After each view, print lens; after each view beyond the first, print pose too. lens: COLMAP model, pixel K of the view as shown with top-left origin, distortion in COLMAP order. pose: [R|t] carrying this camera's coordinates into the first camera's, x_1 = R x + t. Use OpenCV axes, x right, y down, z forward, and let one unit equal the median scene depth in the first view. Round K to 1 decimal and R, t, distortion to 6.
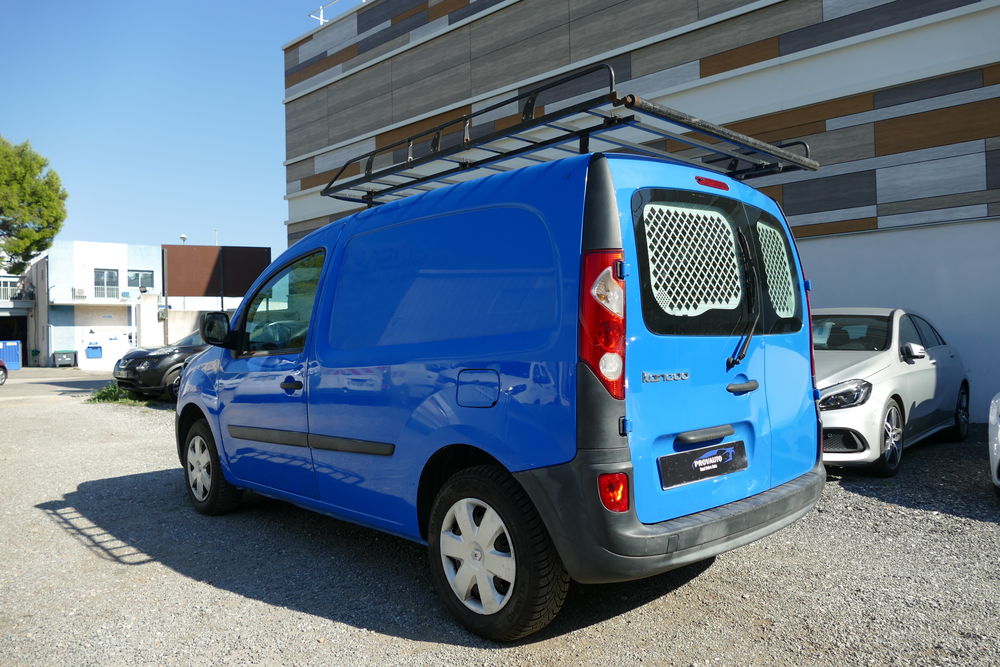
lens RADIAL K [[708.3, 0, 502.1], [0, 708.3, 331.7], [0, 0, 1]] dist [-0.013415, -0.000721]
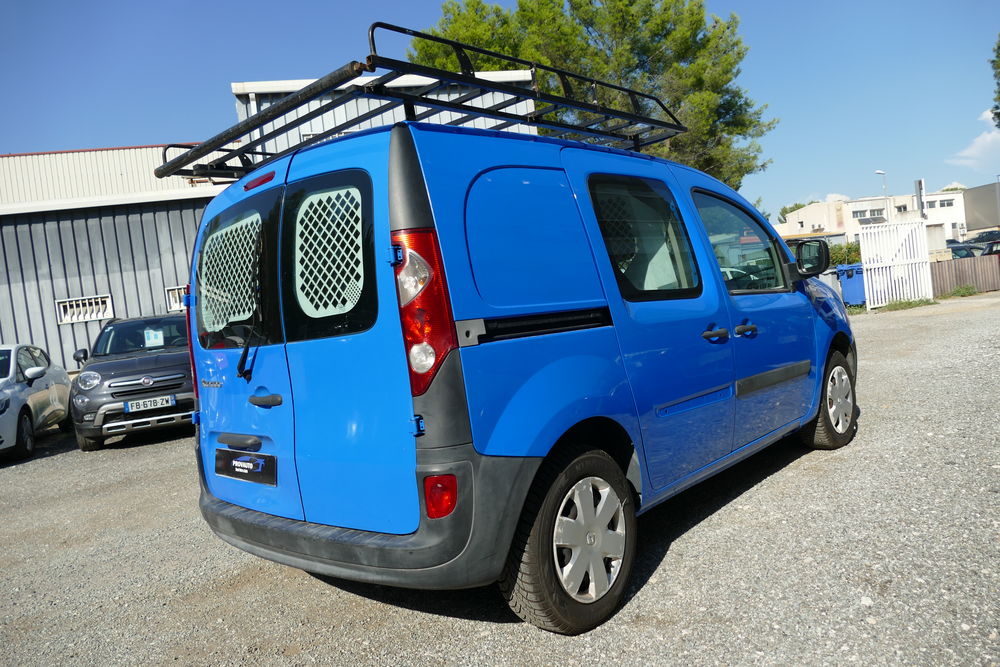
lens RADIAL K [[708.3, 0, 504.1], [0, 708.3, 334.9], [0, 0, 1]] dist [-0.013415, -0.000721]
pose [[0.087599, 0.049139, -0.994943, 1.323099], [0.126891, 0.990096, 0.060072, -0.024594], [0.988041, -0.131512, 0.080496, 1.273456]]
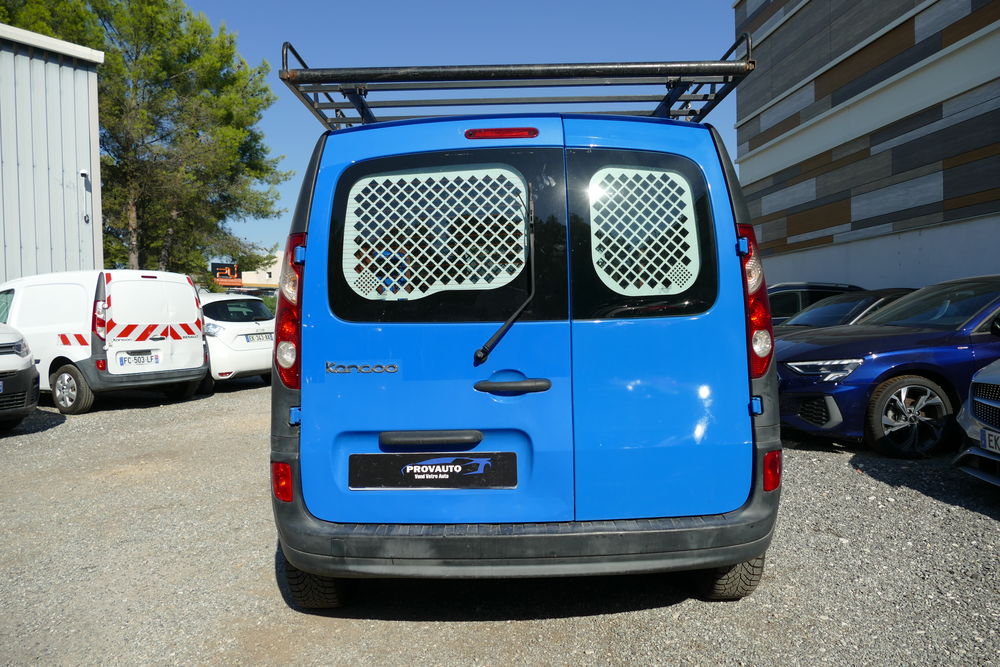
lens RADIAL K [[708.3, 0, 501.2], [0, 708.3, 331.5], [0, 0, 1]] dist [-0.013415, -0.000721]
pose [[0.734224, 0.021187, -0.678577, 0.890401], [0.012200, 0.998940, 0.044389, -0.019785], [0.678798, -0.040870, 0.733187, 0.413710]]
